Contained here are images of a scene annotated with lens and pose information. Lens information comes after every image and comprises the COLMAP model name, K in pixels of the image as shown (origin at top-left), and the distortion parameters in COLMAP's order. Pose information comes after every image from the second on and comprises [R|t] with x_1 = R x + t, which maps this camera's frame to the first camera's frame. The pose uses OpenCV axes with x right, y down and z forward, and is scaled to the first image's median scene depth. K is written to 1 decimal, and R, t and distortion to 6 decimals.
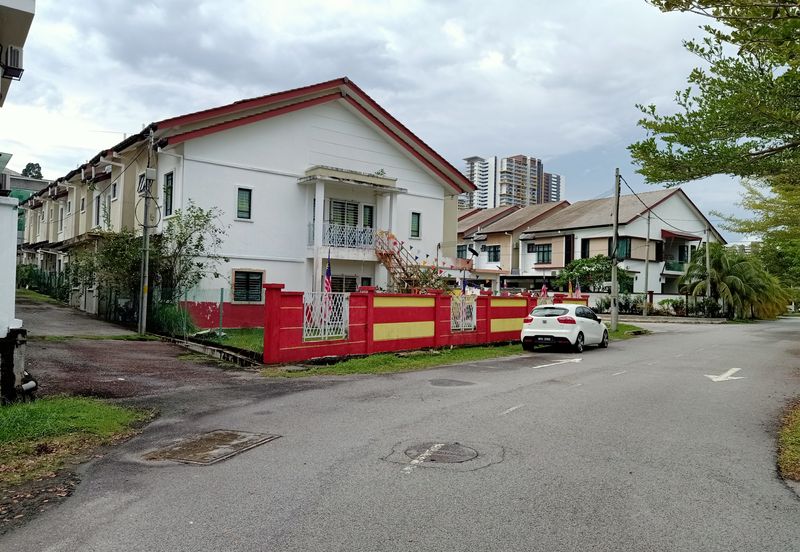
lens RADIAL K [[753.6, 0, 400.0], [0, 753.6, 276.0], [0, 0, 1]] dist [0.105229, -0.163280]
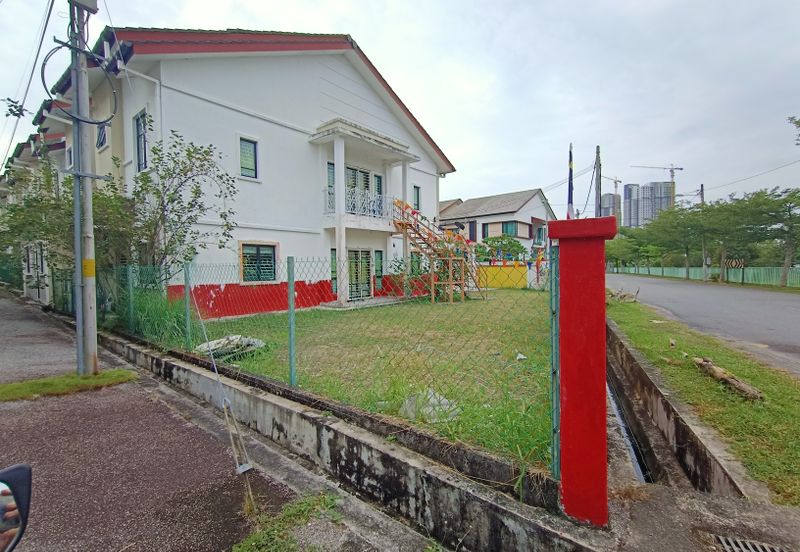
lens RADIAL K [[402.0, 0, 400.0], [0, 402.0, 276.0], [0, 0, 1]] dist [0.020722, 0.000000]
pose [[0.965992, -0.046021, 0.254445, -0.162425], [0.035683, 0.998345, 0.045098, 0.013698], [-0.256099, -0.034485, 0.966035, 0.533662]]
